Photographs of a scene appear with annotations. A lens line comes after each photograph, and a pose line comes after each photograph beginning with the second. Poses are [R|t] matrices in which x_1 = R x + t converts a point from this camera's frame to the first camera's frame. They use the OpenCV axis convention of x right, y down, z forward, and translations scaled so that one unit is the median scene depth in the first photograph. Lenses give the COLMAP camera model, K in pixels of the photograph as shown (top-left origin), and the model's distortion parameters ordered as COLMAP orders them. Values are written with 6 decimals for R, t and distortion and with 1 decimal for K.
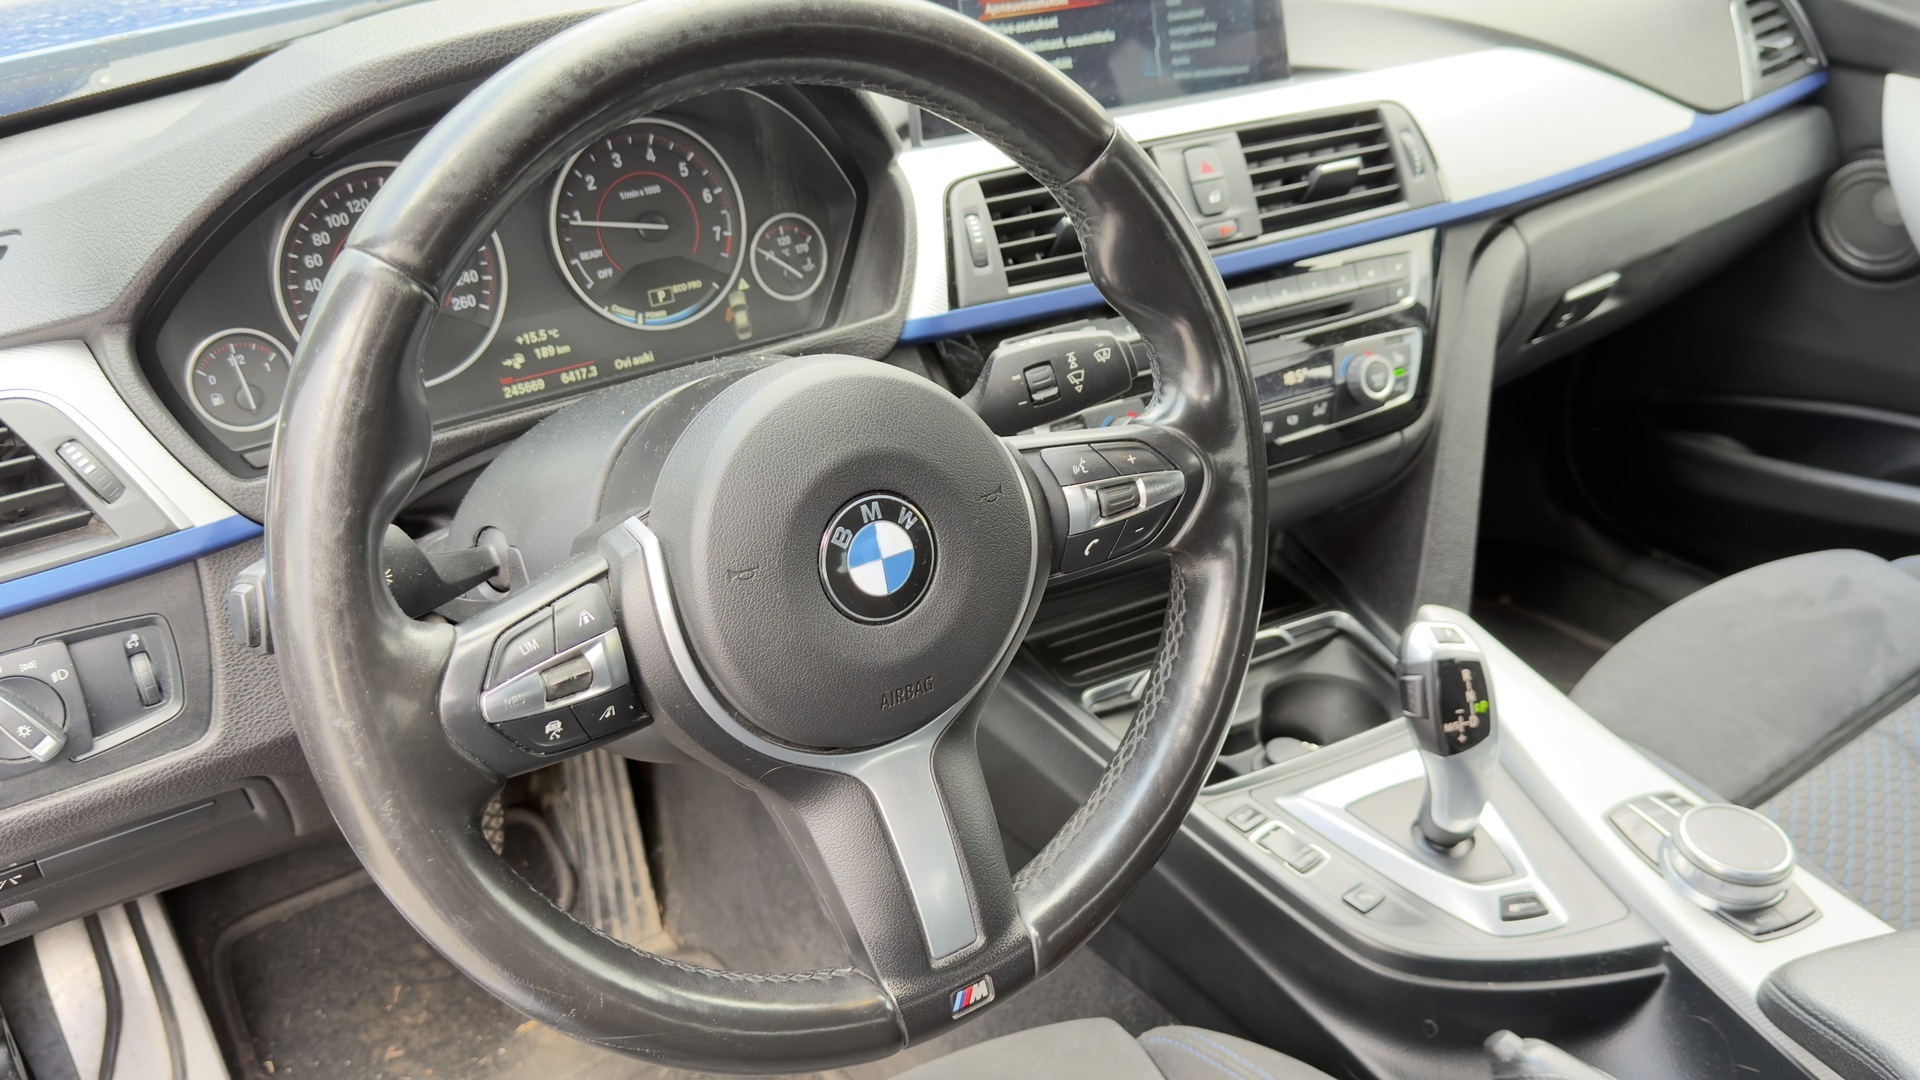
lens RADIAL K [[1558.7, 0, 962.8], [0, 1558.7, 555.2], [0, 0, 1]] dist [0.133047, -0.289019]
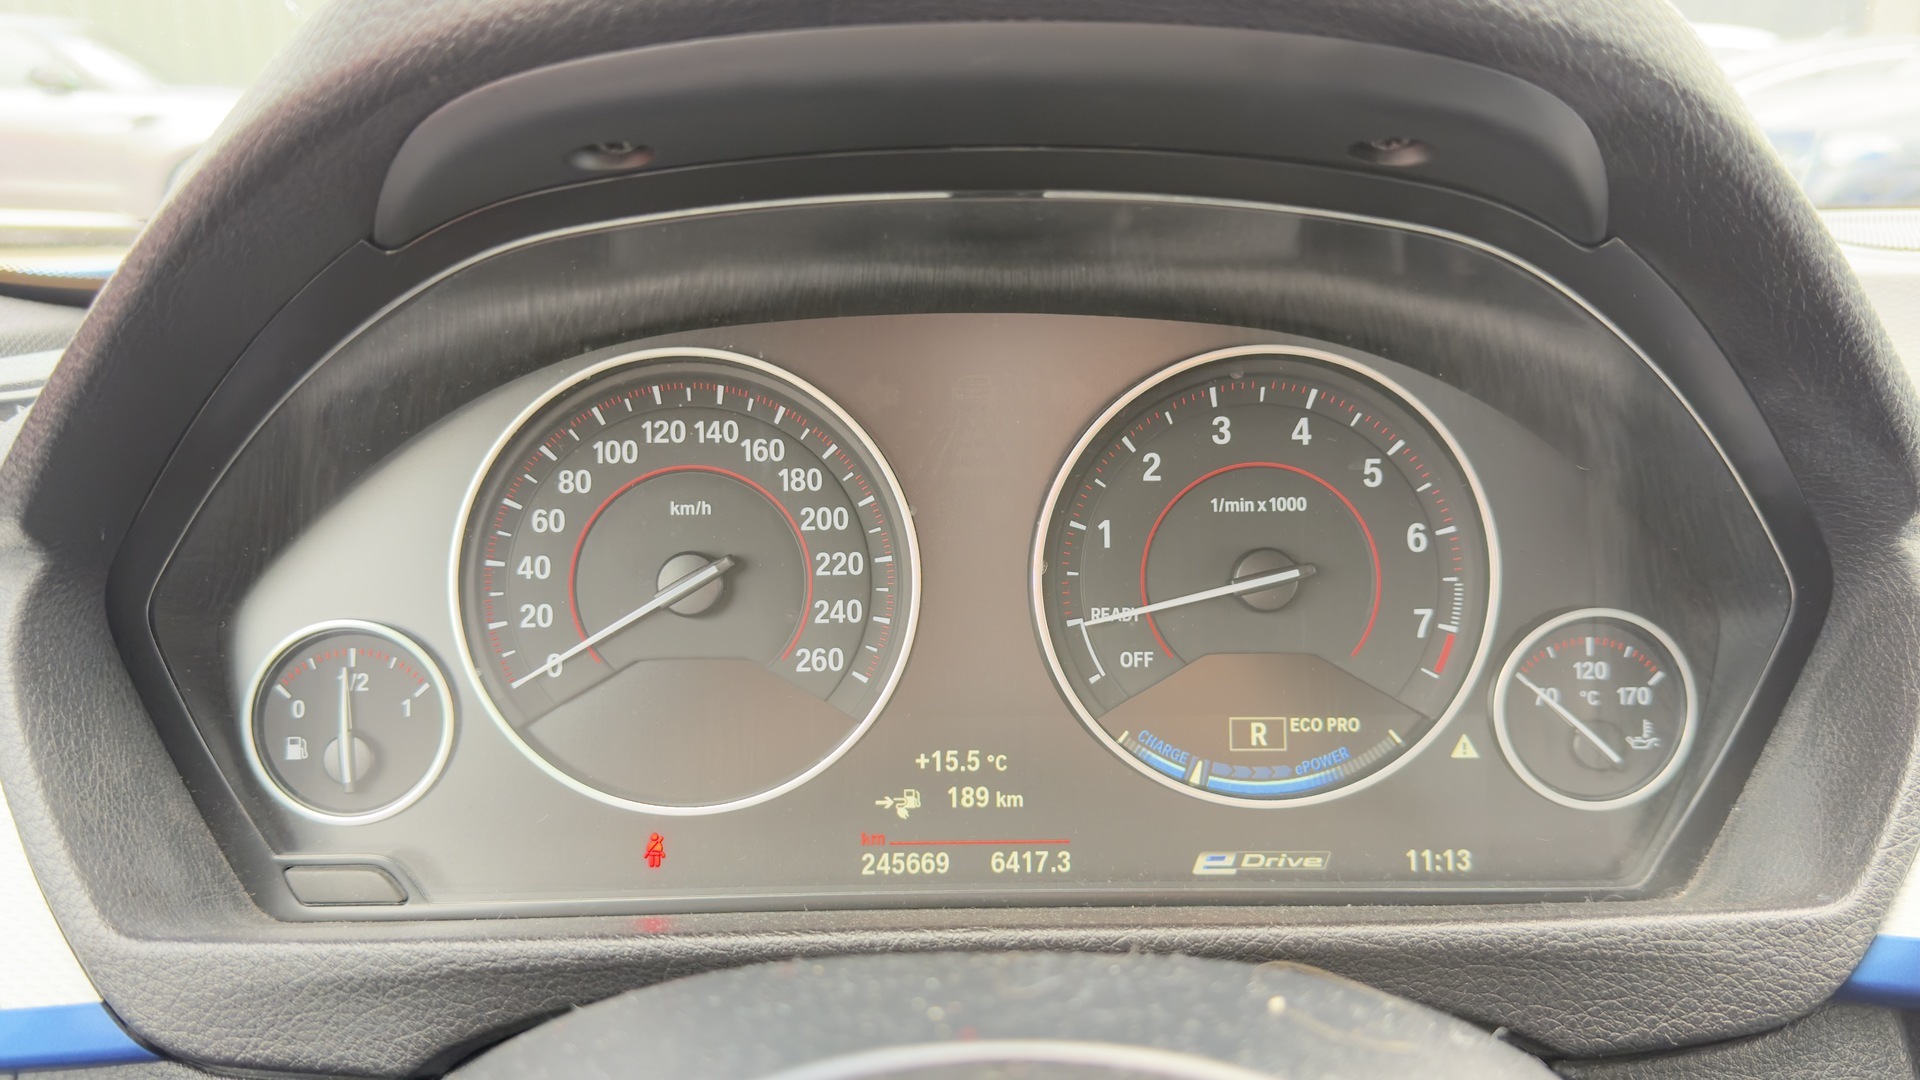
lens RADIAL K [[1558.7, 0, 962.8], [0, 1558.7, 555.2], [0, 0, 1]] dist [0.133047, -0.289019]
pose [[0.828493, 0.147649, -0.540184, -0.028011], [-0.283739, 0.942308, -0.177616, -0.105620], [0.482796, 0.300425, 0.822589, 0.556506]]
